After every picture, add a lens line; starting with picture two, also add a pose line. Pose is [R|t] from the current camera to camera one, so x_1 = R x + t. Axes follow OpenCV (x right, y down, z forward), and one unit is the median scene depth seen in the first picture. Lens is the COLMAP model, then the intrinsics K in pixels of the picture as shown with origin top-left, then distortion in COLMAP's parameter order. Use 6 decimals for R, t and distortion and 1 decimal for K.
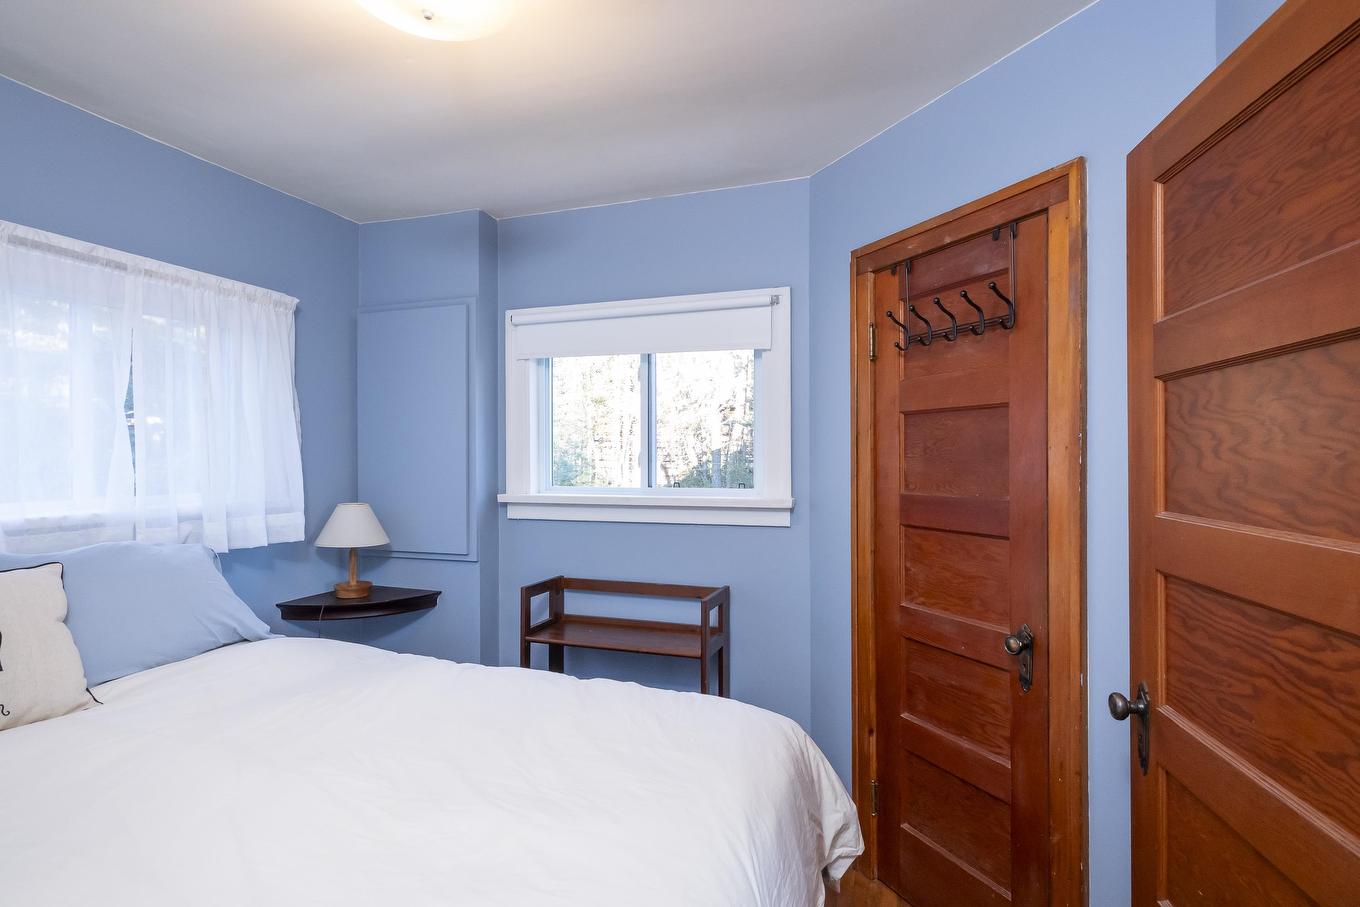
lens RADIAL K [[674.4, 0, 676.3], [0, 674.4, 456.8], [0, 0, 1]] dist [-0.000329, 0.000876]
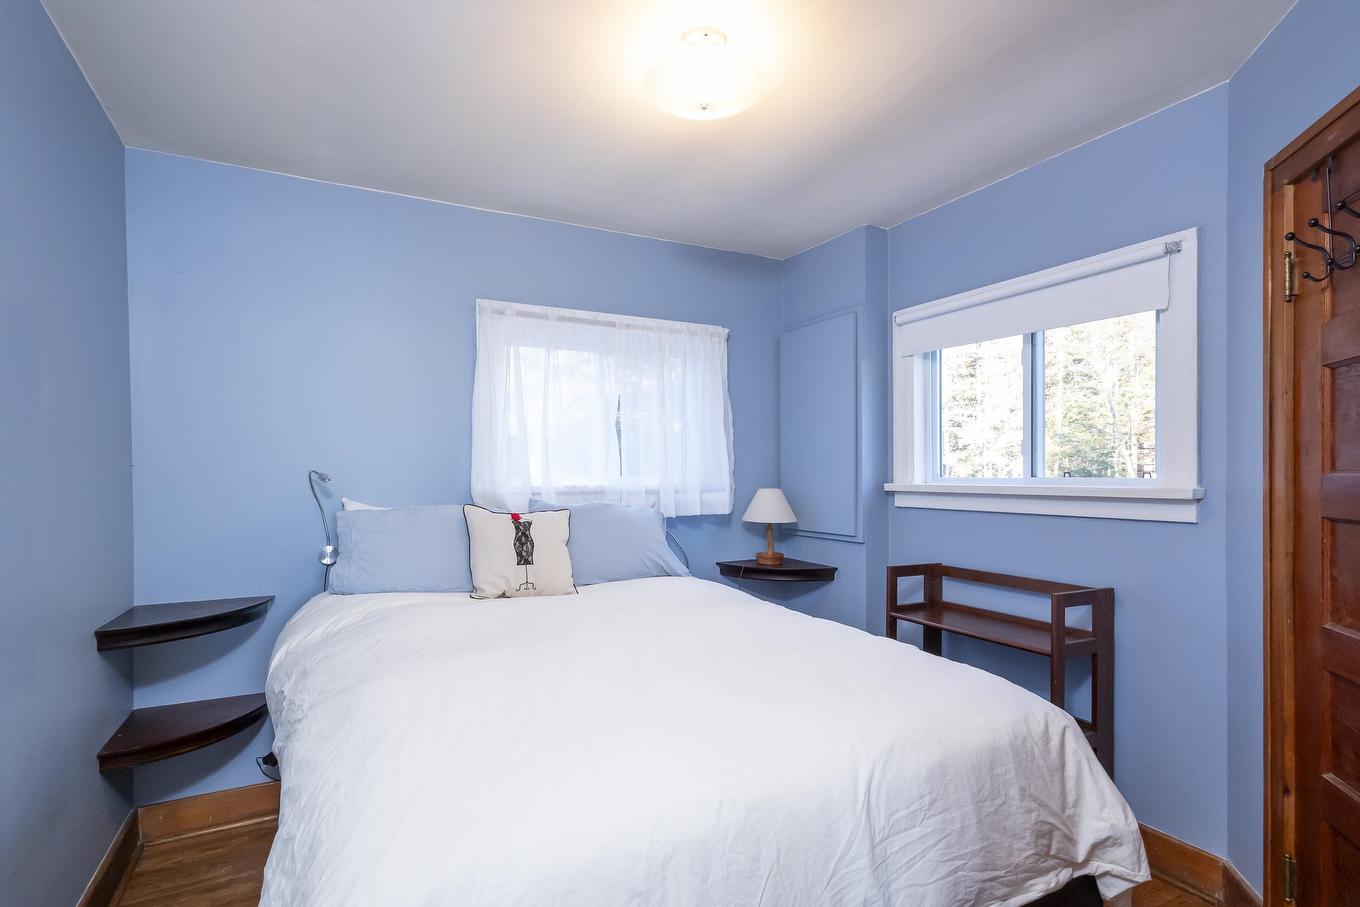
lens RADIAL K [[665.8, 0, 681.9], [0, 665.8, 473.6], [0, 0, 1]] dist [-0.001365, 0.011124]
pose [[0.740935, 0.003757, -0.671566, 0.245511], [0.002449, 0.999963, 0.008296, 0.035307], [0.671572, -0.007792, 0.740898, -0.014104]]
